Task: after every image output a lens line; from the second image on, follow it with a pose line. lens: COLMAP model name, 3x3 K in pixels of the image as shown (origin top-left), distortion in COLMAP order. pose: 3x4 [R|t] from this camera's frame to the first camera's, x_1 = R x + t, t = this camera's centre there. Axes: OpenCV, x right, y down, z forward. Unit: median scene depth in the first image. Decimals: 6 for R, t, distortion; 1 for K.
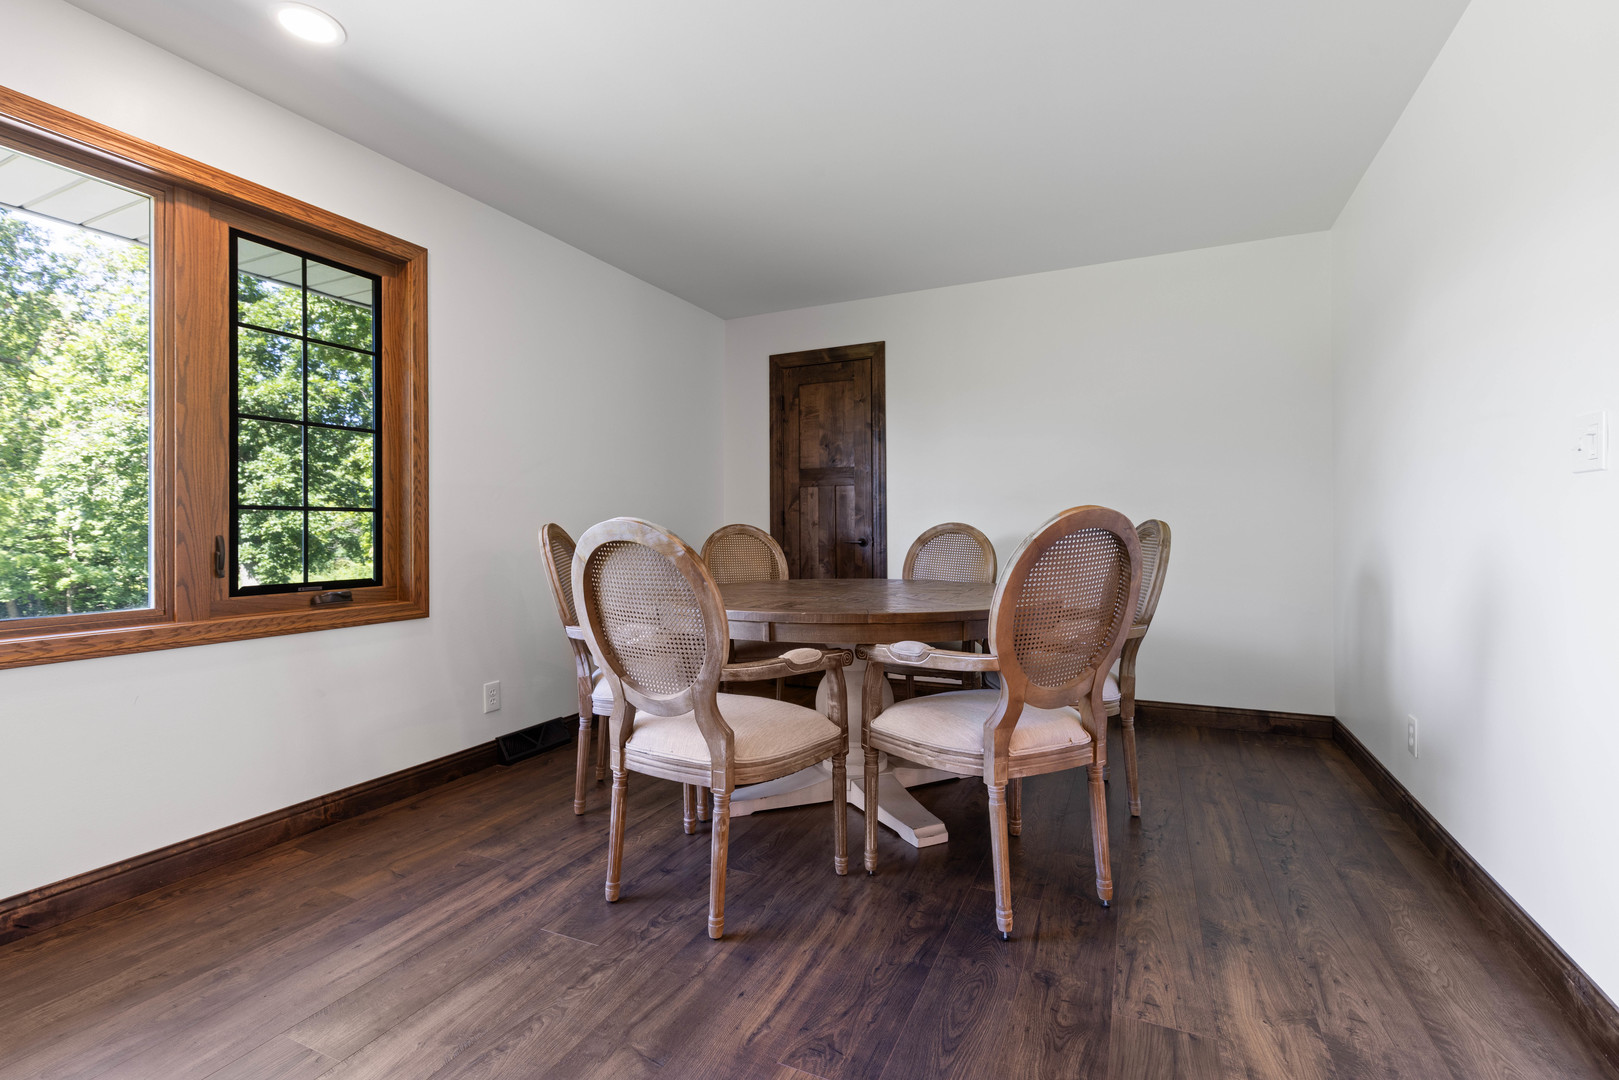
lens RADIAL K [[721.9, 0, 809.6], [0, 721.9, 525.4], [0, 0, 1]] dist [0.002311, 0.000338]
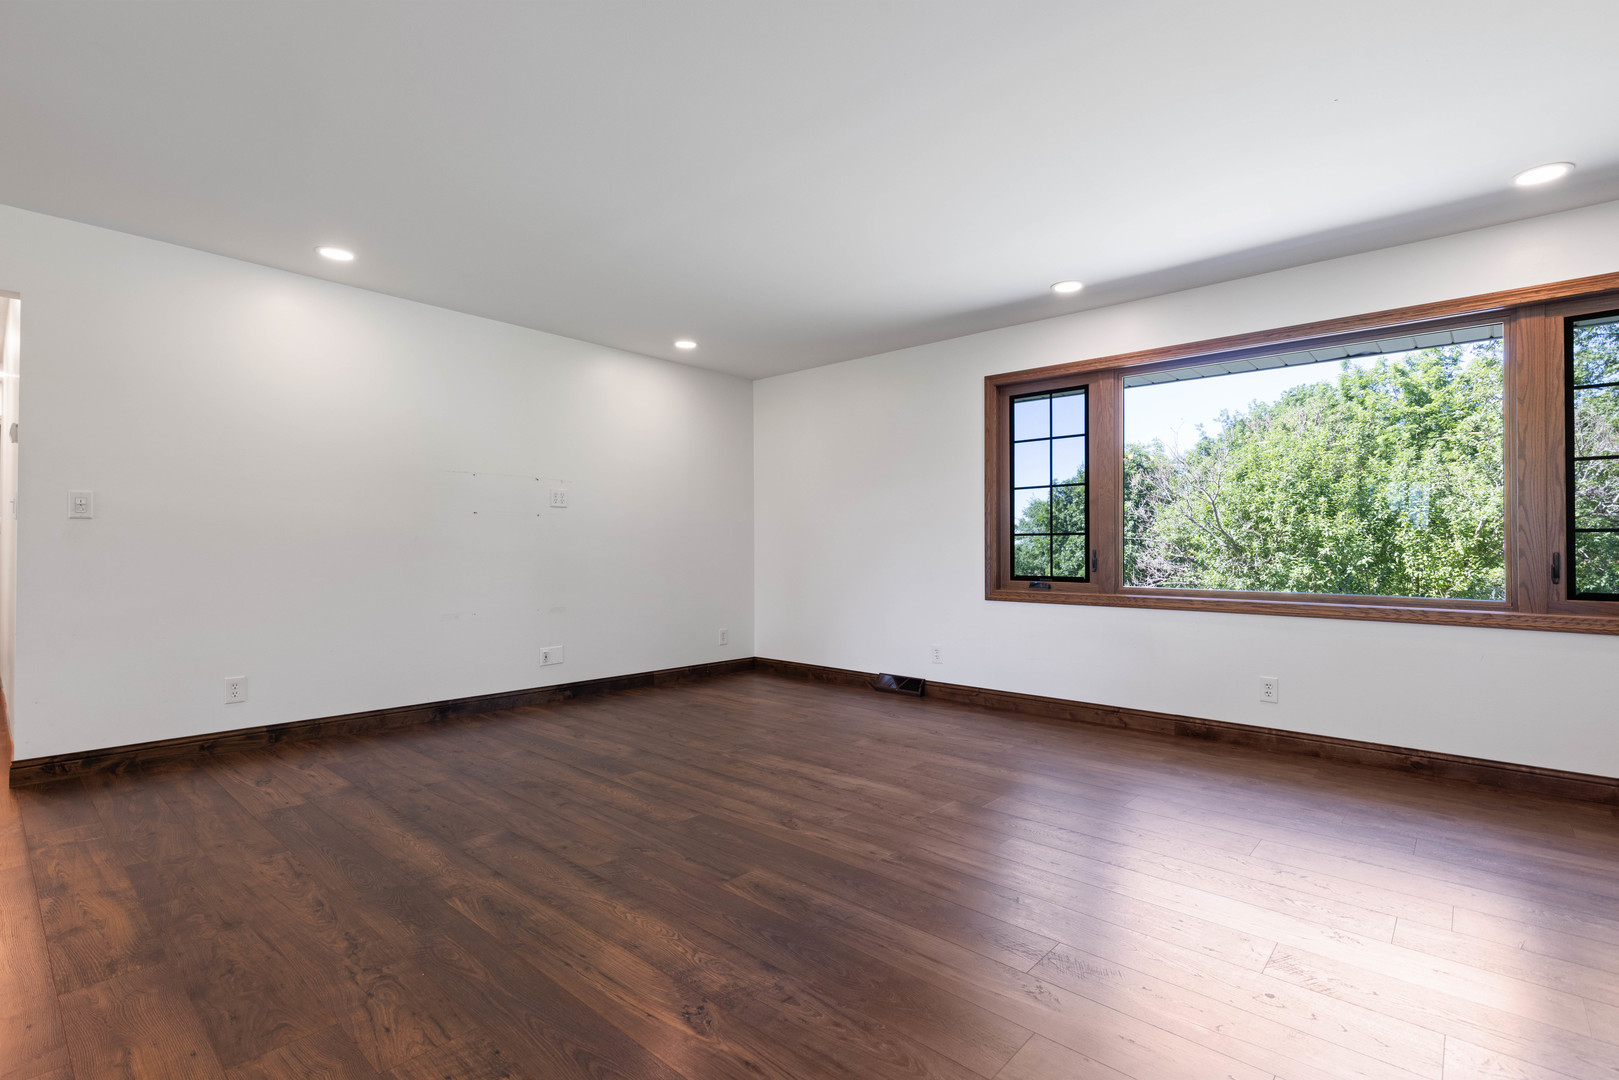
lens RADIAL K [[762.6, 0, 806.3], [0, 762.6, 546.1], [0, 0, 1]] dist [-0.003219, -0.000662]
pose [[-0.296369, 0.003412, -0.955067, 0.977791], [0.002752, 0.999993, 0.002719, -0.005328], [0.955070, -0.001823, -0.296376, 0.096070]]
